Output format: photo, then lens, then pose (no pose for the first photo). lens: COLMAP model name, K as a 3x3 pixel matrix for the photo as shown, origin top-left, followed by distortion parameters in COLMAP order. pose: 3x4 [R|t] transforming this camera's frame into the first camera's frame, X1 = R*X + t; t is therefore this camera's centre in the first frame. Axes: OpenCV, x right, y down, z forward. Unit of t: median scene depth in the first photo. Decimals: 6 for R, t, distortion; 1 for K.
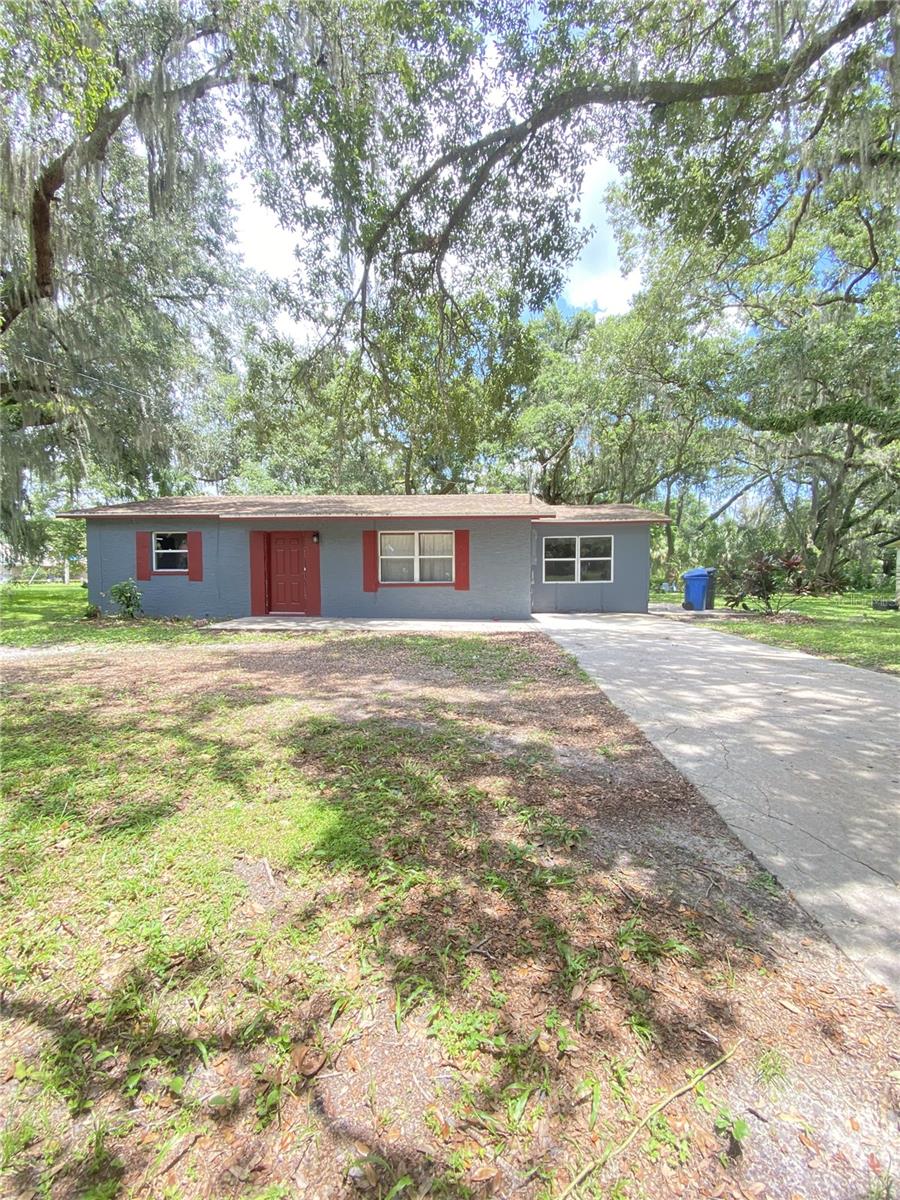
lens RADIAL K [[480.0, 0, 446.2], [0, 480.0, 595.2], [0, 0, 1]] dist [-0.003860, -0.001048]
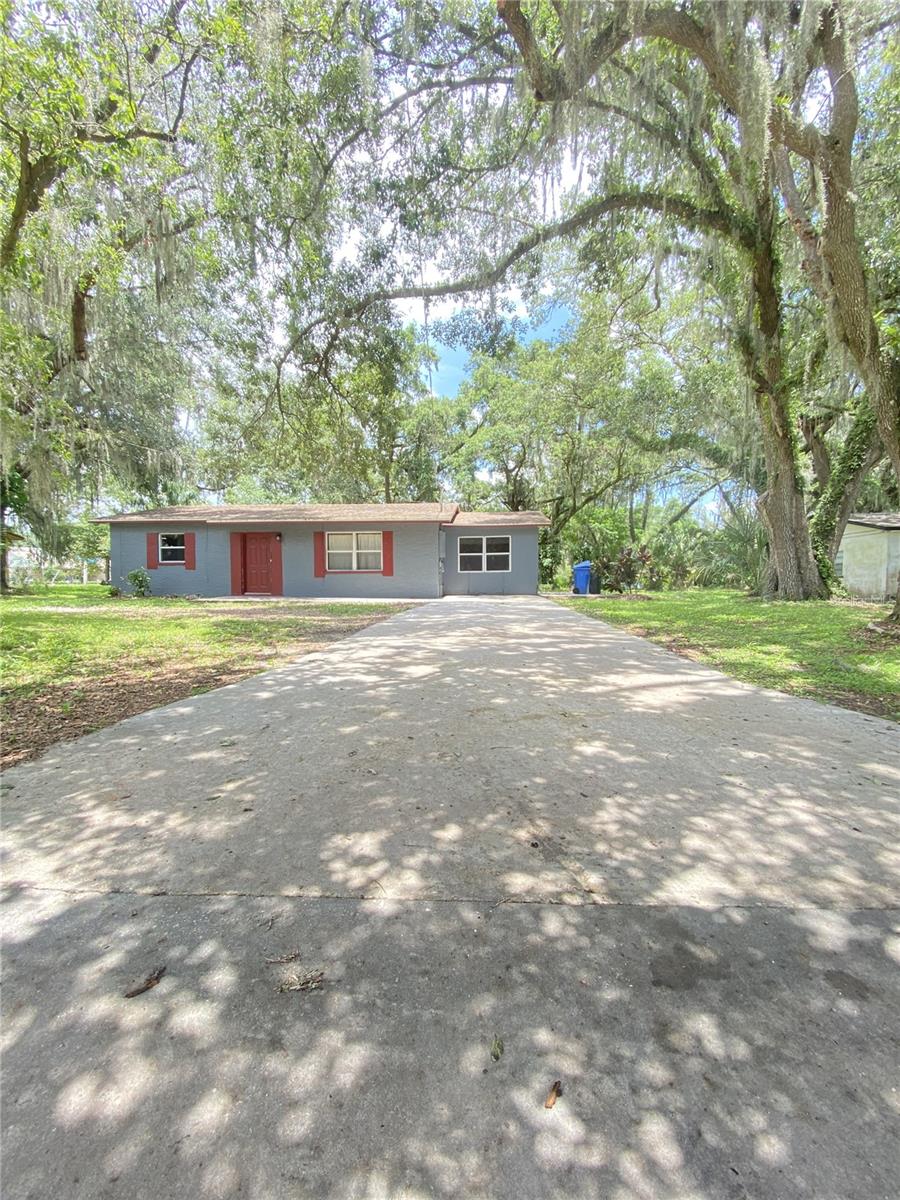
lens RADIAL K [[480.0, 0, 451.1], [0, 480.0, 599.3], [0, 0, 1]] dist [-0.003860, -0.001048]
pose [[0.999910, 0.000195, -0.013400, 0.202128], [-0.000215, 0.999999, -0.001489, 0.049765], [0.013400, 0.001491, 0.999909, -0.298900]]
